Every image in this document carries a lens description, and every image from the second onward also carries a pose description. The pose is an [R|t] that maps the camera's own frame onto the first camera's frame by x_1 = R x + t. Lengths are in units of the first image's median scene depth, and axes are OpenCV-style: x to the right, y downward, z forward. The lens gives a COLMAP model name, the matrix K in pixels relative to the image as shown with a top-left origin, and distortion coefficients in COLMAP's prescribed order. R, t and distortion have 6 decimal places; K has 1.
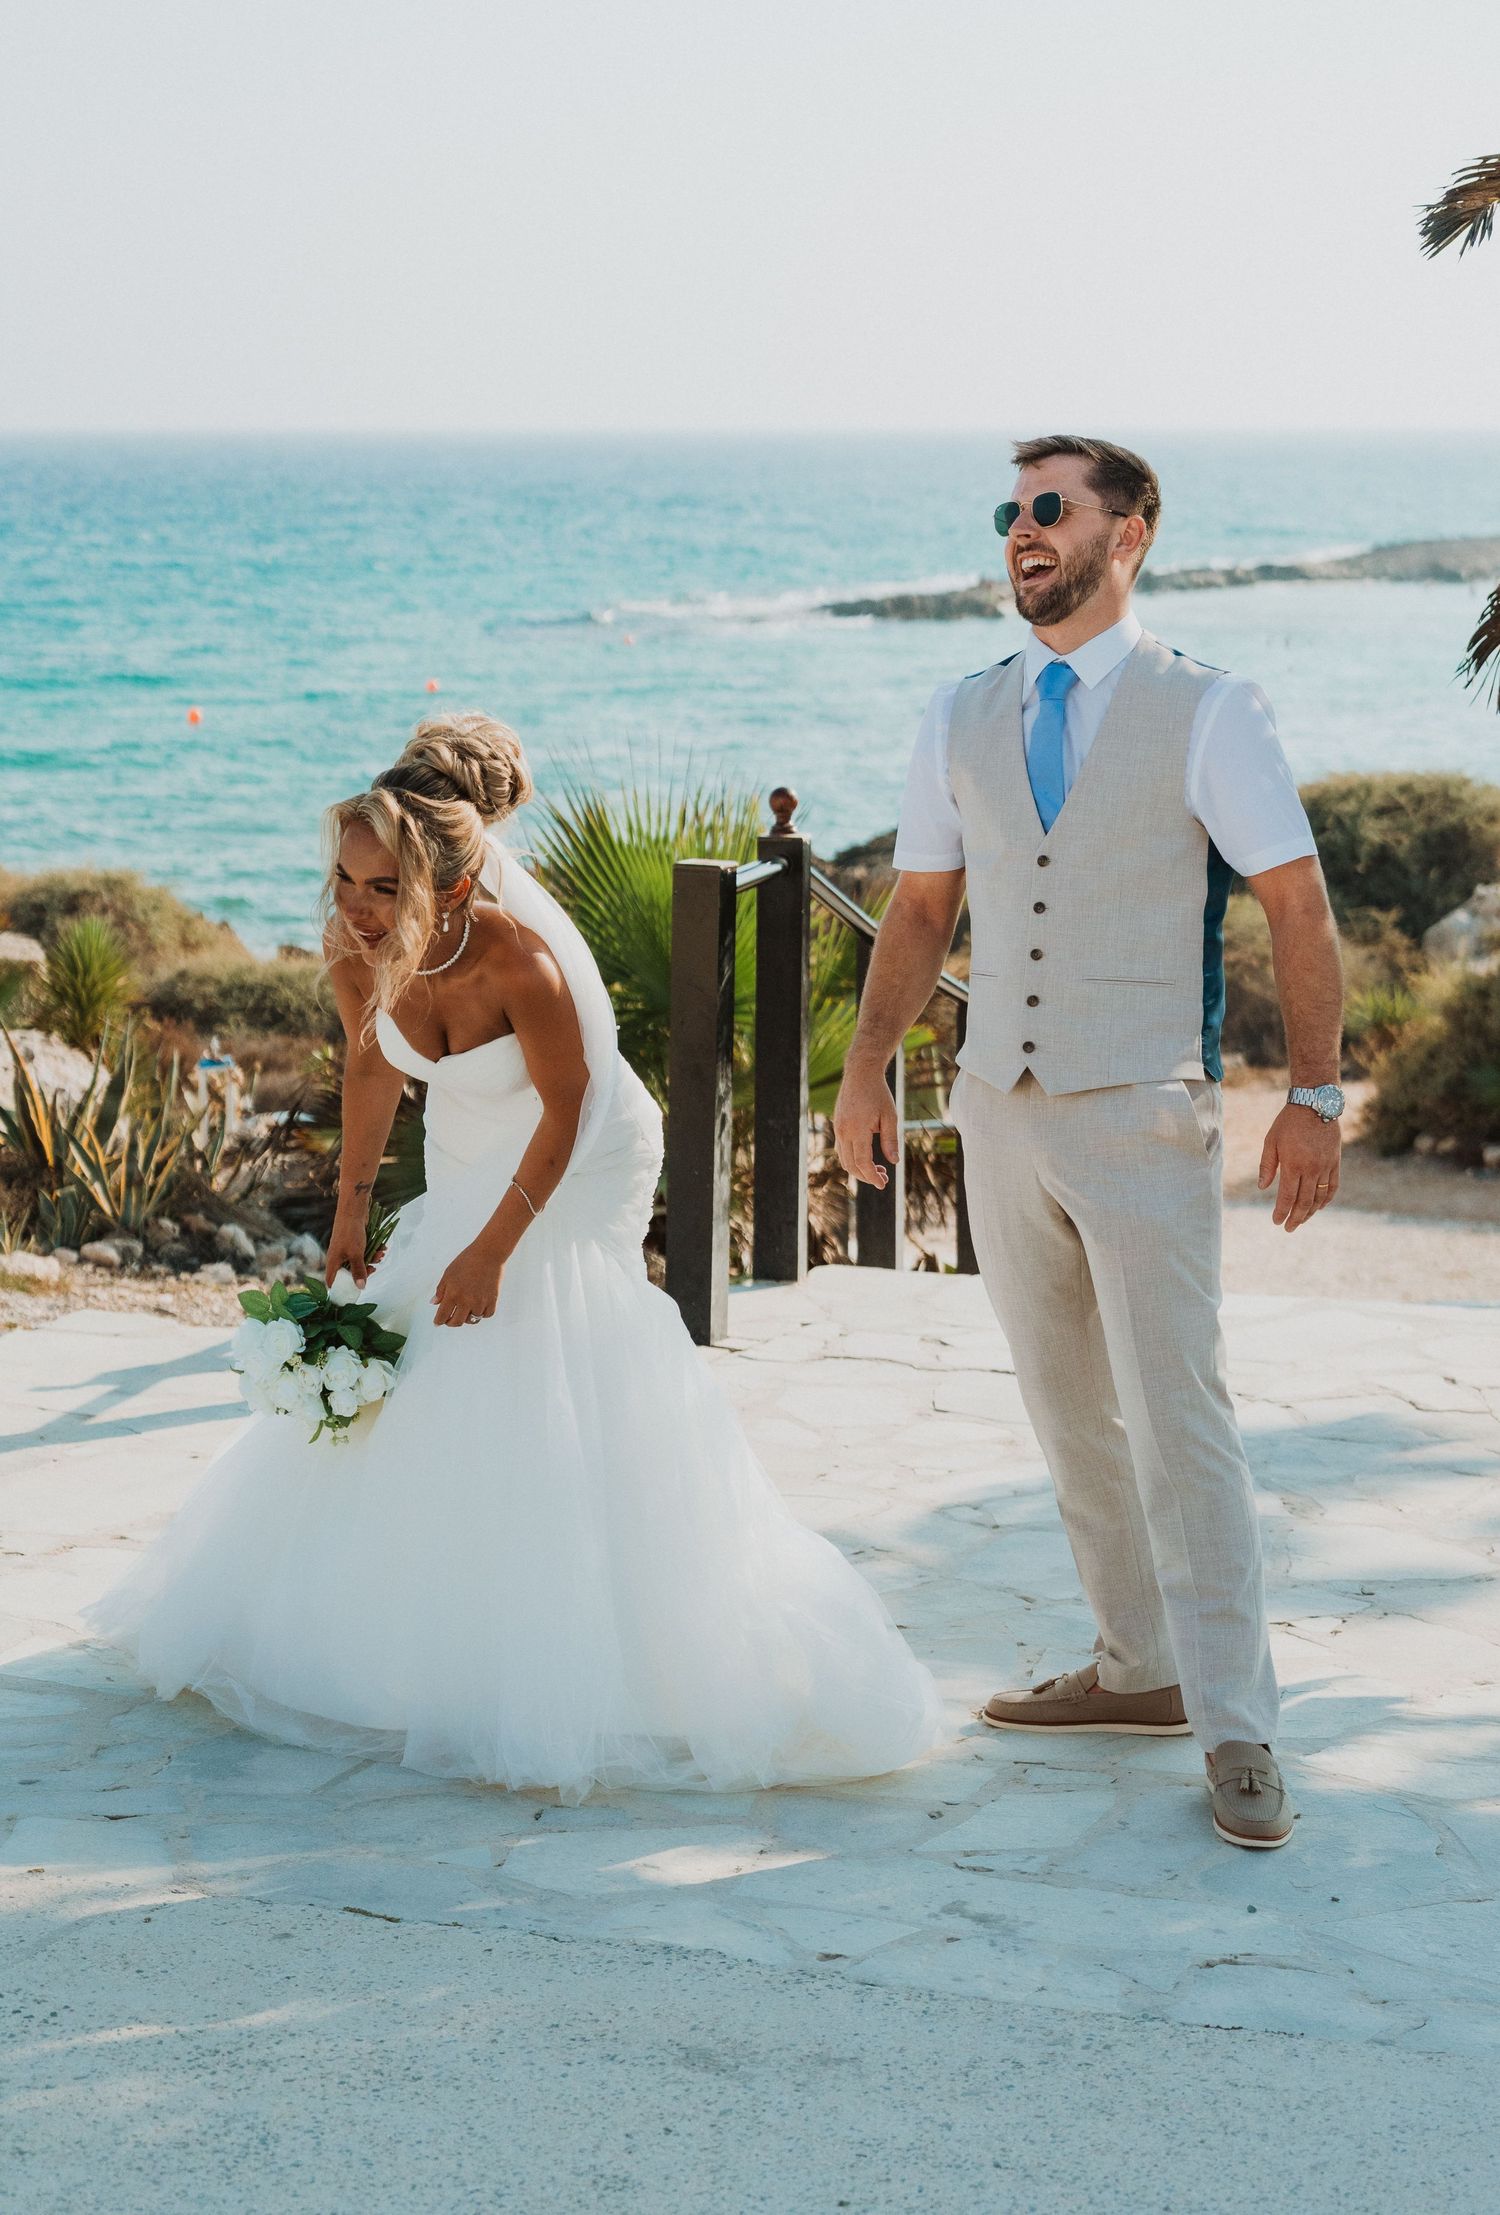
lens RADIAL K [[4225.6, 0, 749.2], [0, 4225.6, 1083.7], [0, 0, 1]] dist [0.056436, 0.000000]
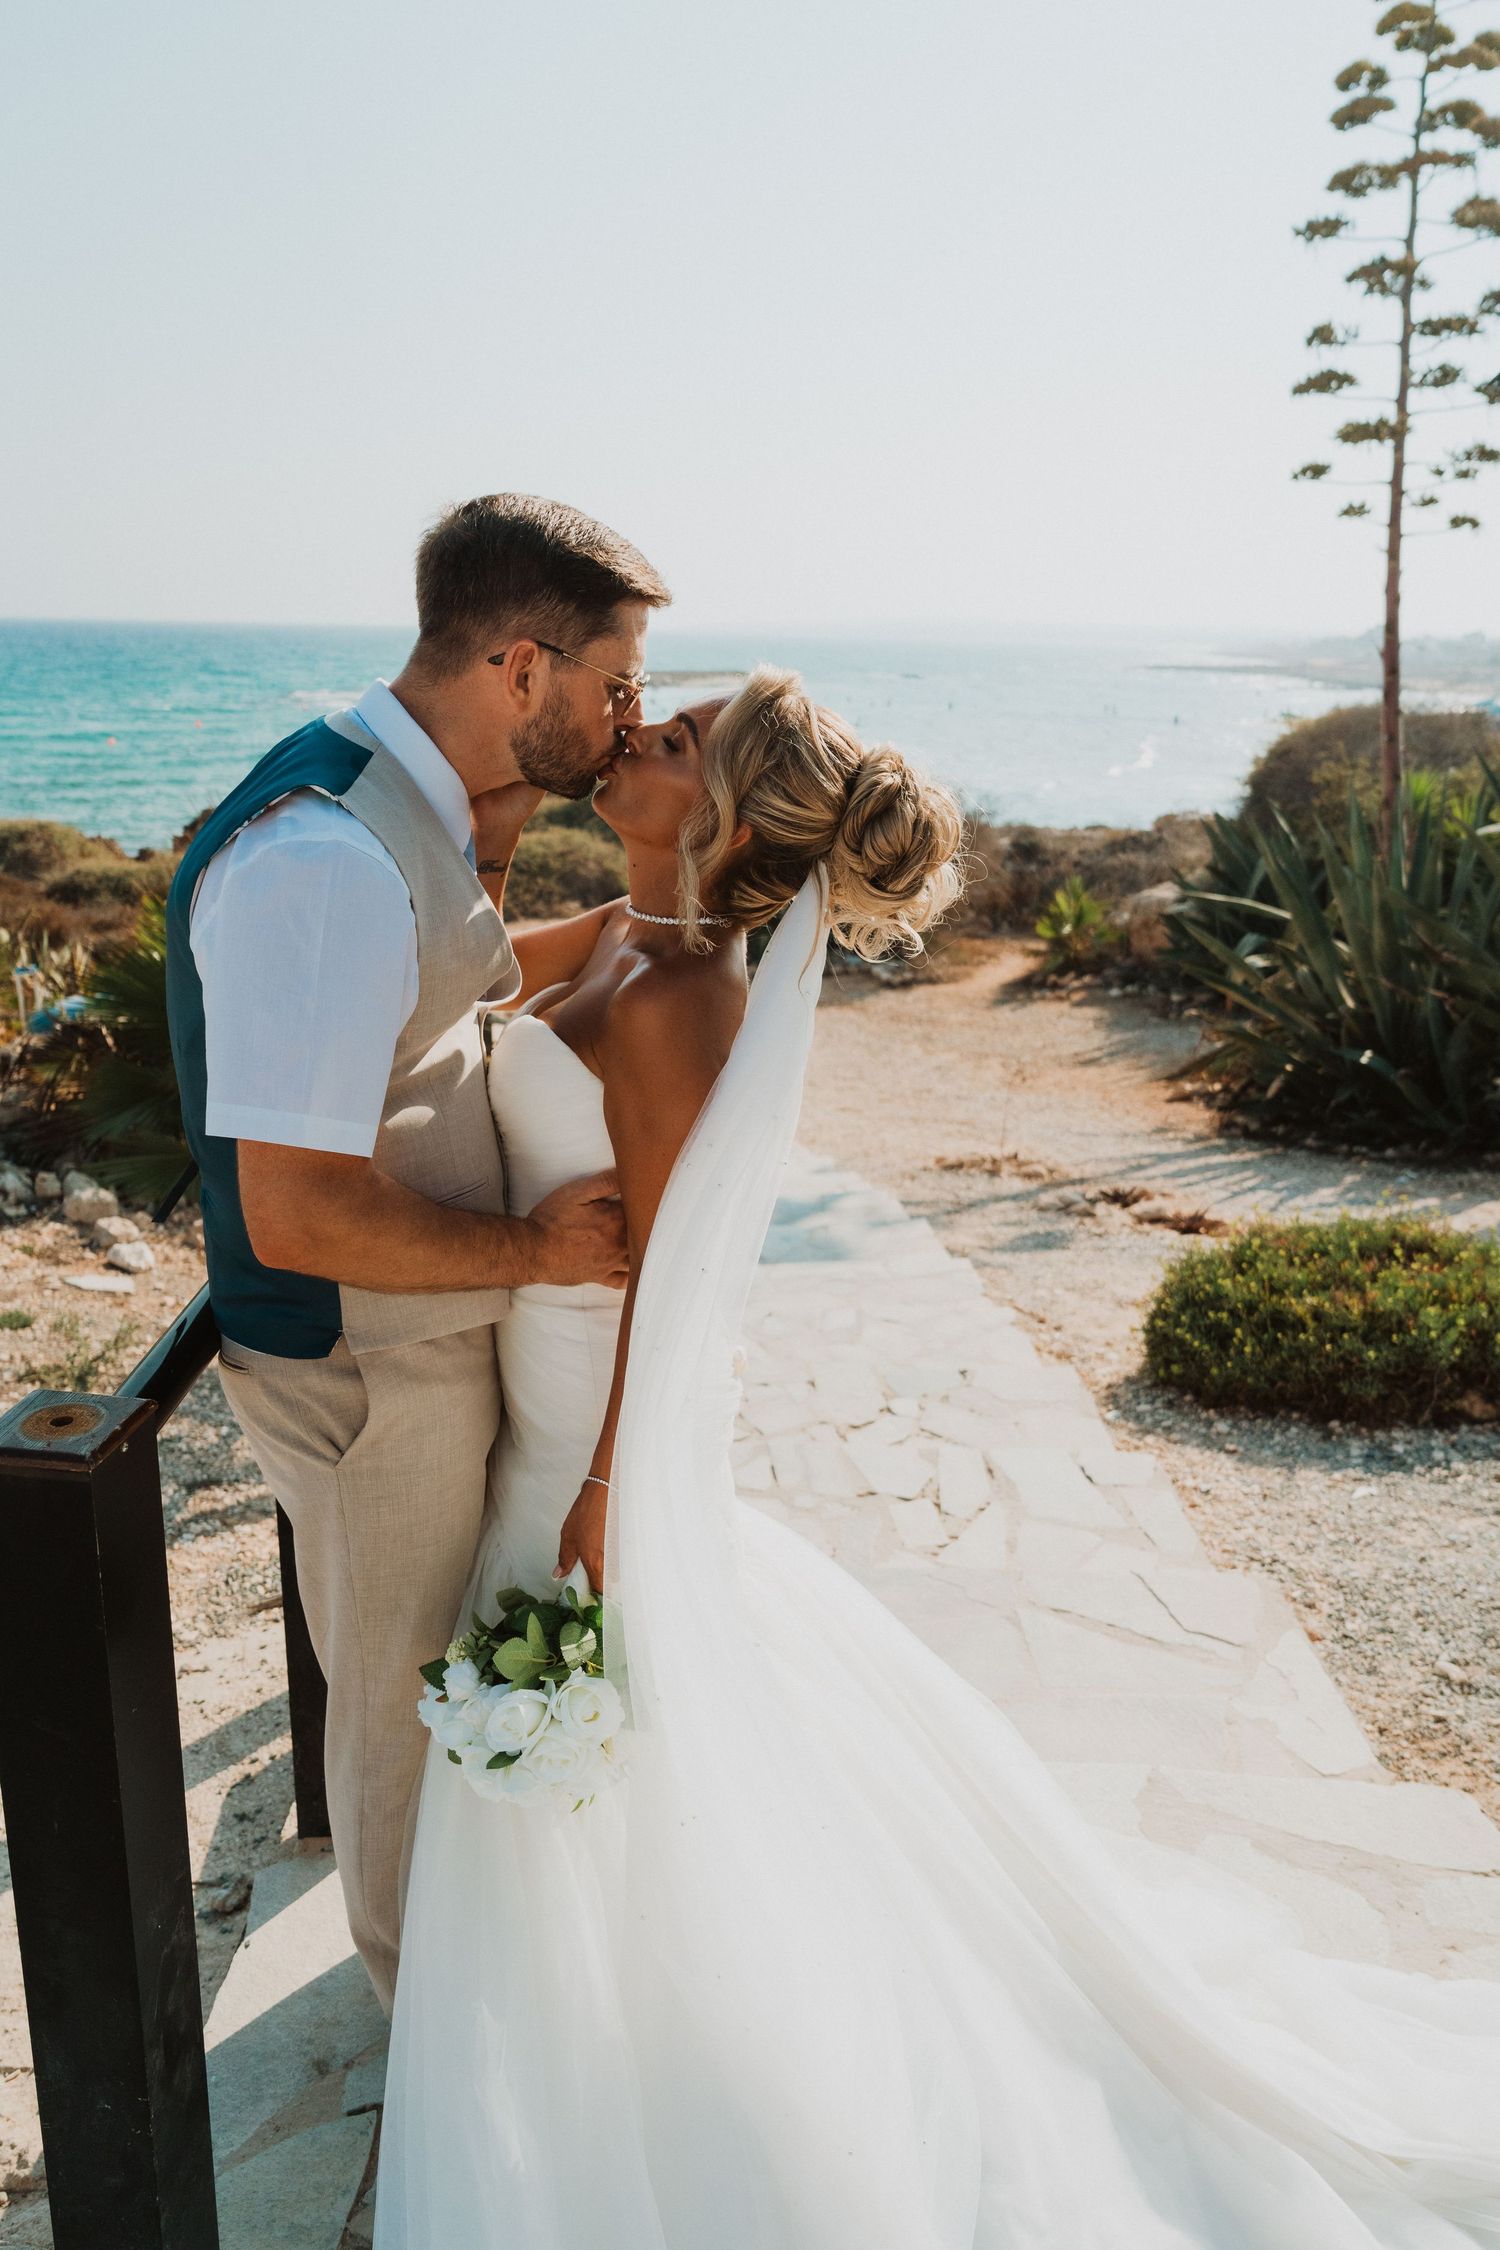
lens RADIAL K [[1538.2, 0, 755.6], [0, 1538.2, 1128.7], [0, 0, 1]] dist [-0.011457, 0.002306]
pose [[0.969256, -0.054905, 0.239850, 0.005148], [0.015526, 0.986491, 0.163080, -0.025667], [-0.245563, -0.154343, 0.957015, 0.217785]]
